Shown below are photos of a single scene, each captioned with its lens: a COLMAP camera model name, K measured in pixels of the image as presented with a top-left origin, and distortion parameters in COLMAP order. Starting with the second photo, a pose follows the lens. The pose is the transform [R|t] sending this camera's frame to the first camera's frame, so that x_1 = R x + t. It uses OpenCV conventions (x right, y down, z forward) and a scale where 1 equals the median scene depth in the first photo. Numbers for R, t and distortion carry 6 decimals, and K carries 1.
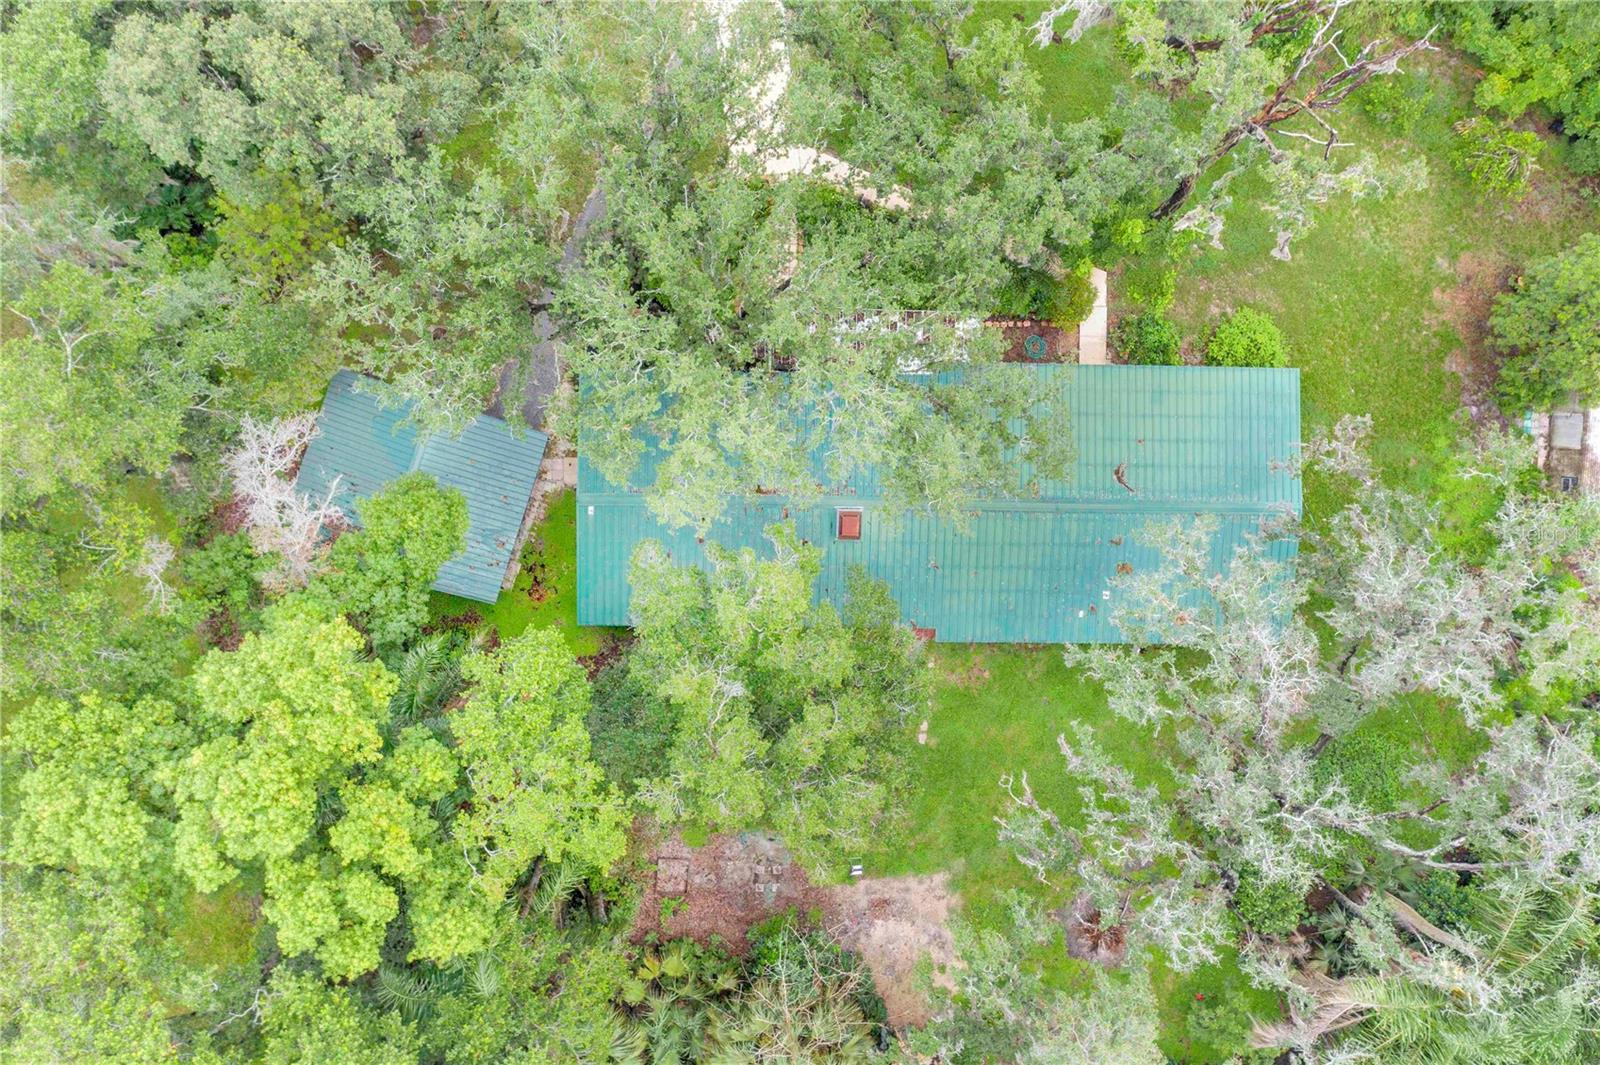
lens RADIAL K [[1324.1, 0, 797.7], [0, 1324.1, 454.4], [0, 0, 1]] dist [0.037047, -0.005102]
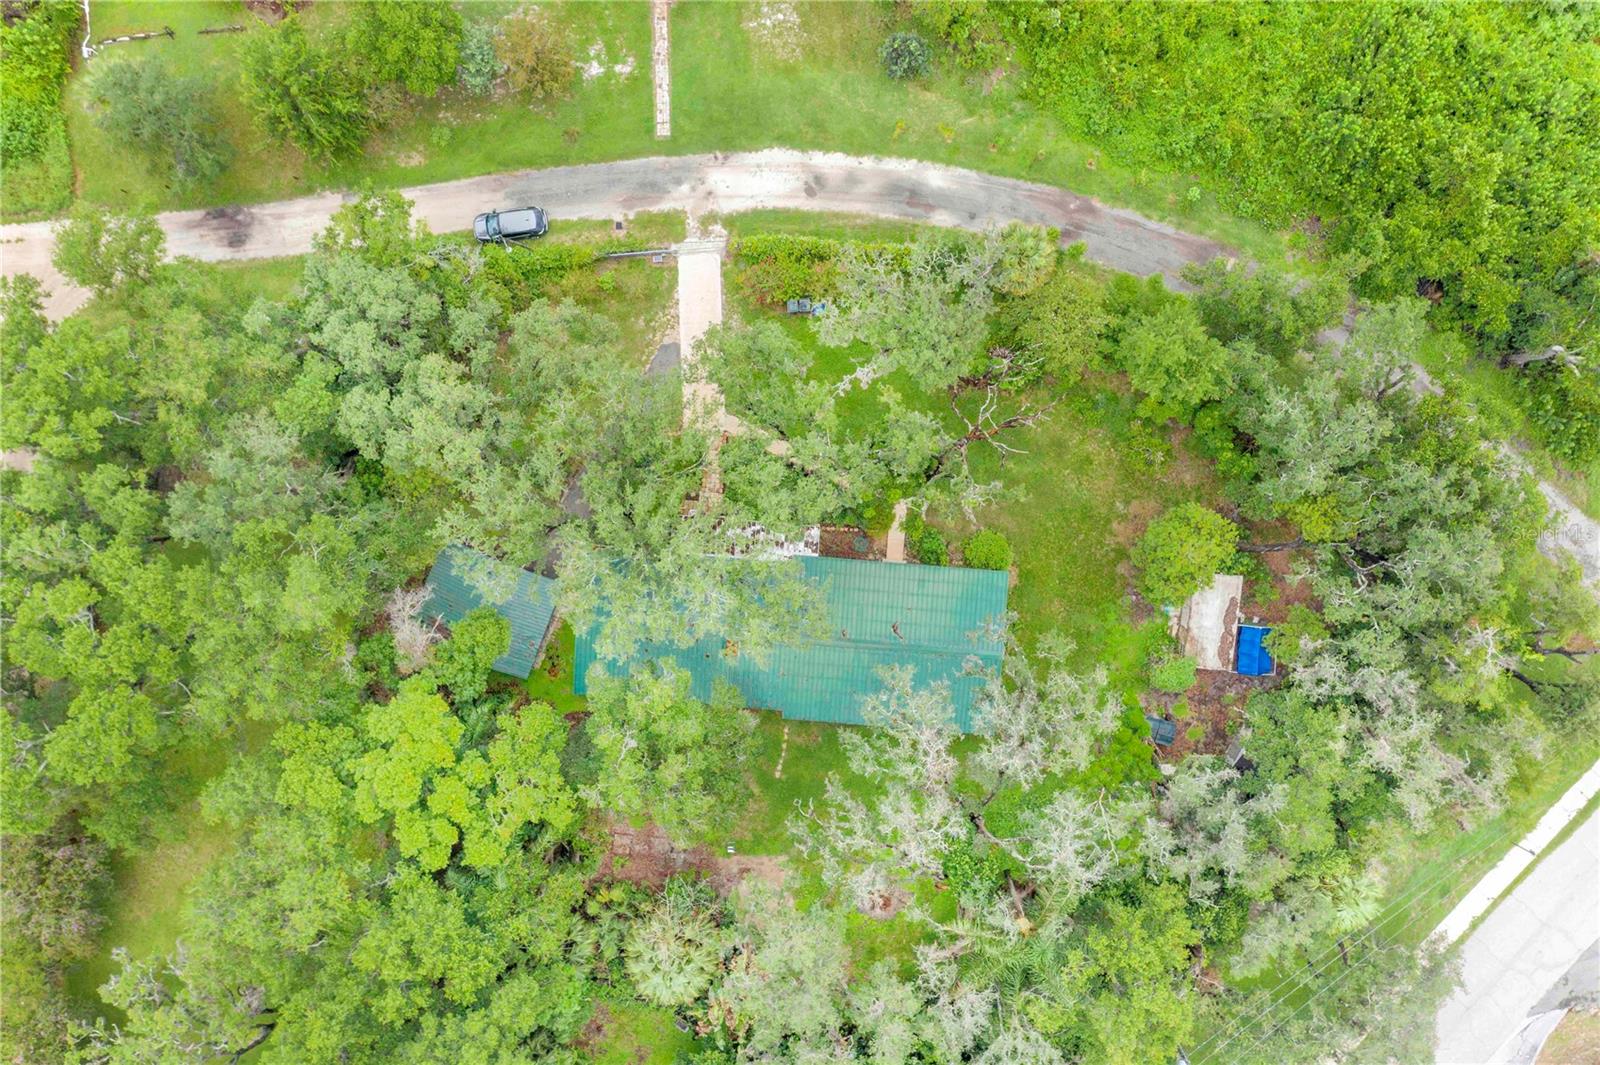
lens RADIAL K [[1299.5, 0, 801.4], [0, 1299.5, 510.5], [0, 0, 1]] dist [0.060031, 0.008691]
pose [[0.995798, 0.062833, -0.066626, 0.306876], [-0.061364, 0.997830, 0.023864, -0.227542], [0.067981, -0.019675, 0.997493, -0.898600]]
